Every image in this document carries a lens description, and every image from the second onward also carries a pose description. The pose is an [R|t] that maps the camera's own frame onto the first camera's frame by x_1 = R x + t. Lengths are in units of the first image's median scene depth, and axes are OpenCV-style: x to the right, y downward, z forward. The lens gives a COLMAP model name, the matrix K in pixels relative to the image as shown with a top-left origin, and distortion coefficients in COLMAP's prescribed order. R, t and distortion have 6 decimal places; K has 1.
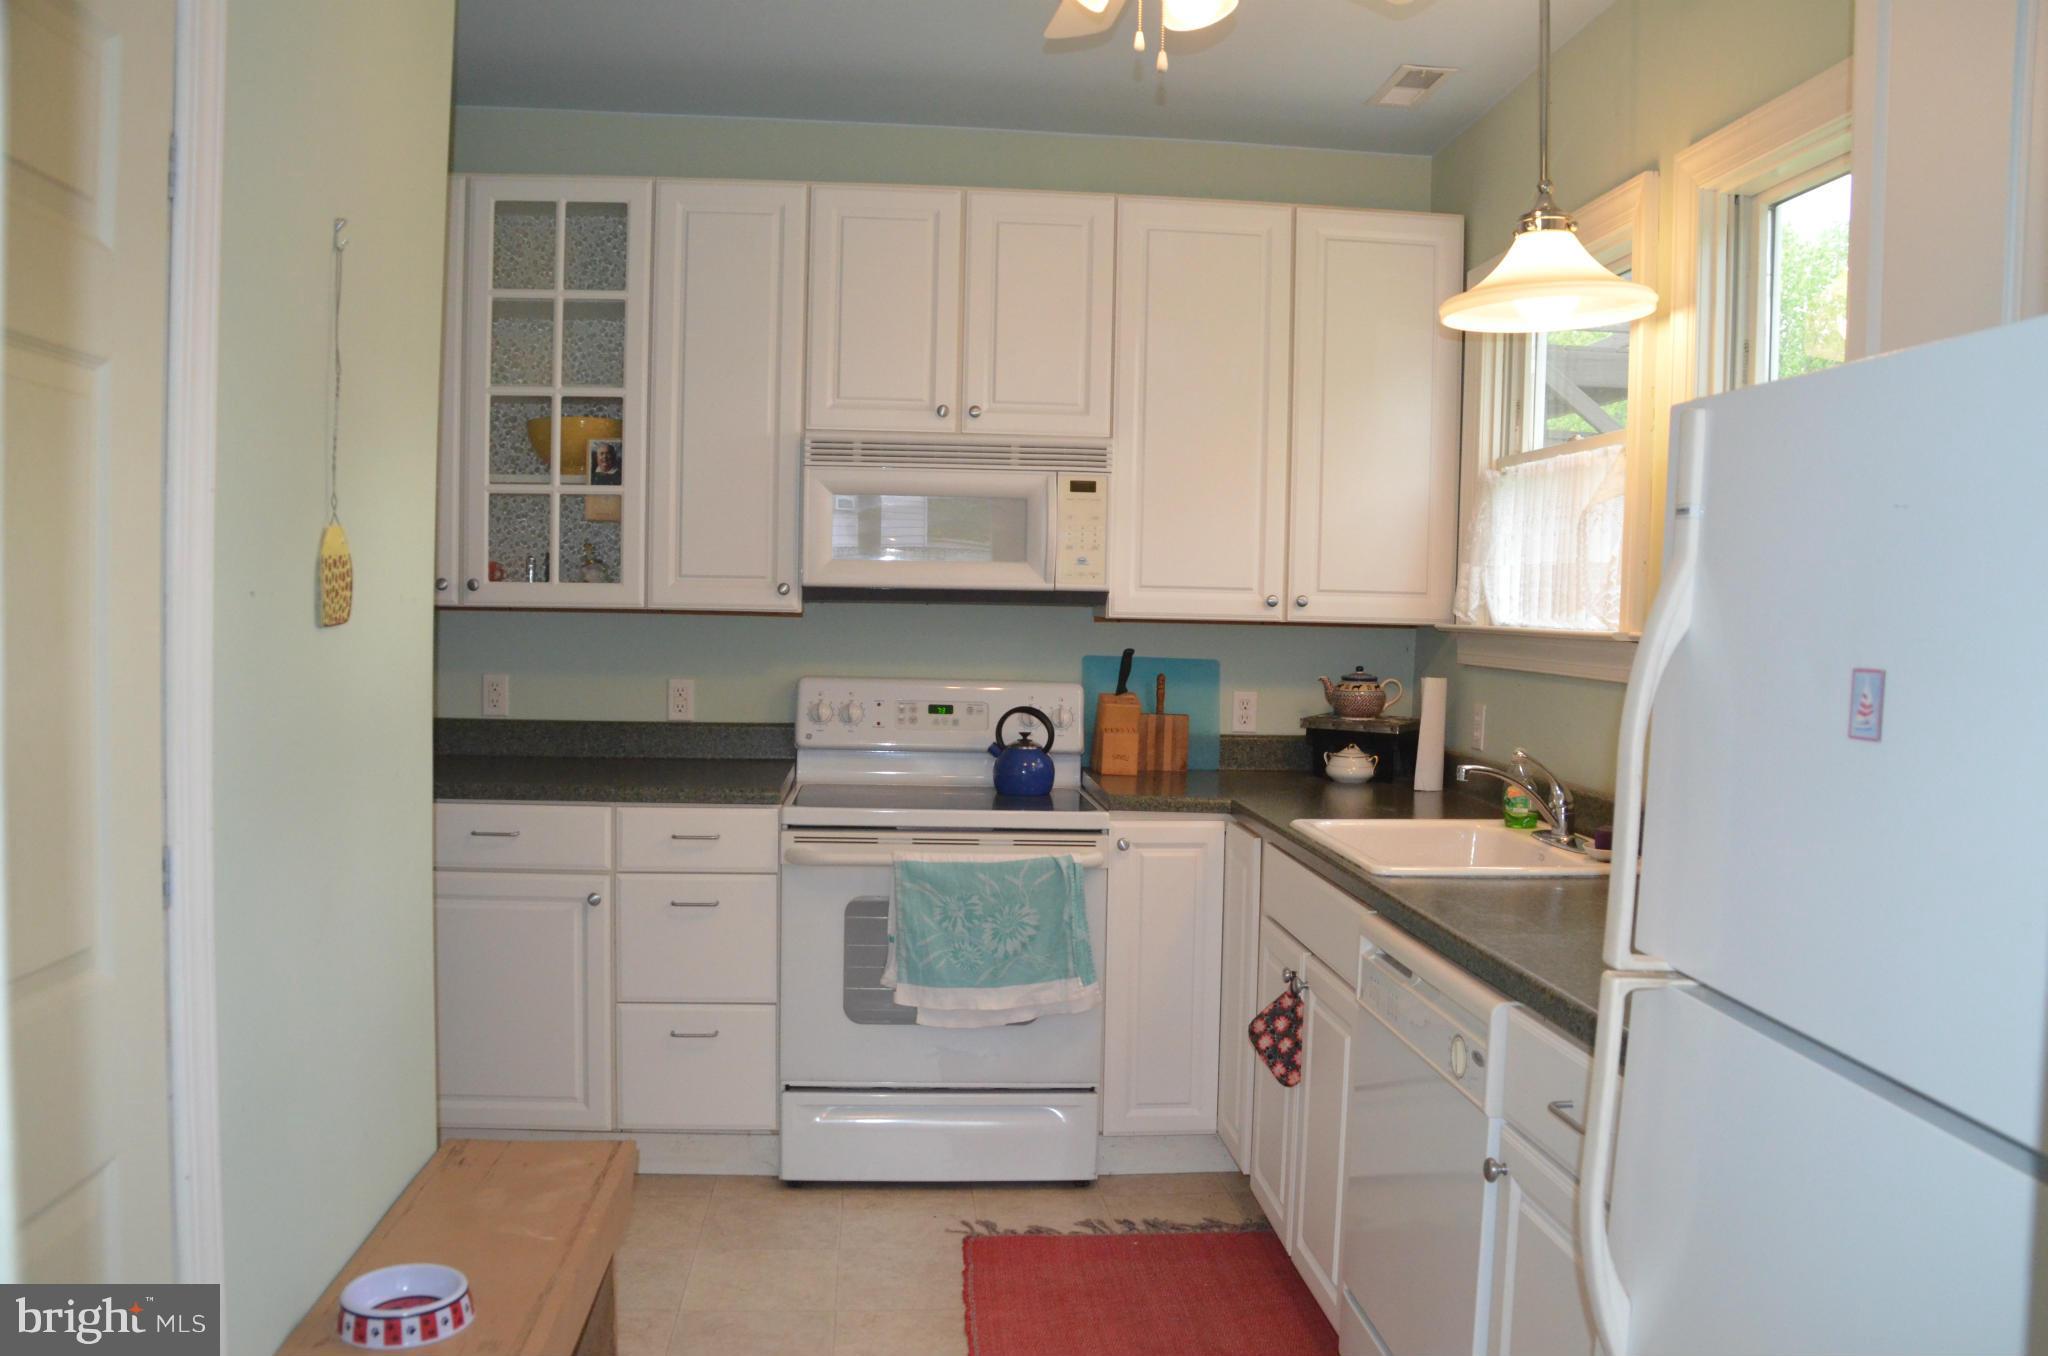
lens RADIAL K [[1587.6, 0, 1020.1], [0, 1587.6, 685.2], [0, 0, 1]] dist [-0.167406, 0.104265]
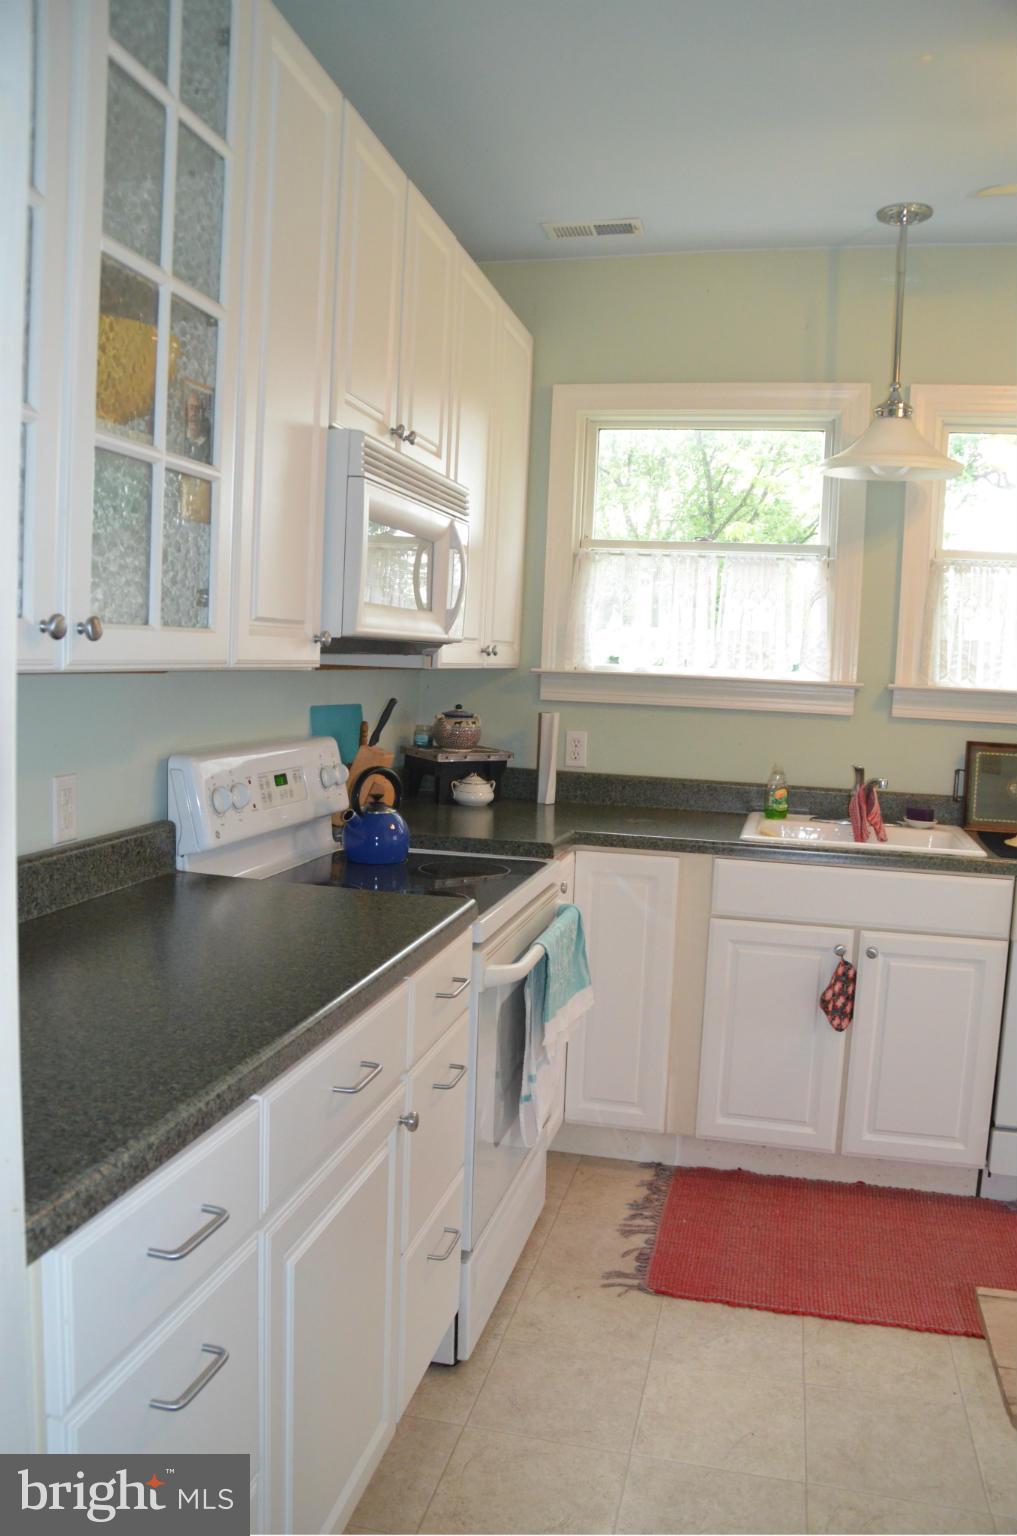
lens RADIAL K [[1205.2, 0, 509.0], [0, 1205.2, 809.8], [0, 0, 1]] dist [-0.174943, 0.115236]
pose [[0.313158, -0.131300, 0.940581, -0.719554], [0.023934, 0.991173, 0.130394, -0.058882], [-0.949399, -0.018322, 0.313537, 0.819215]]
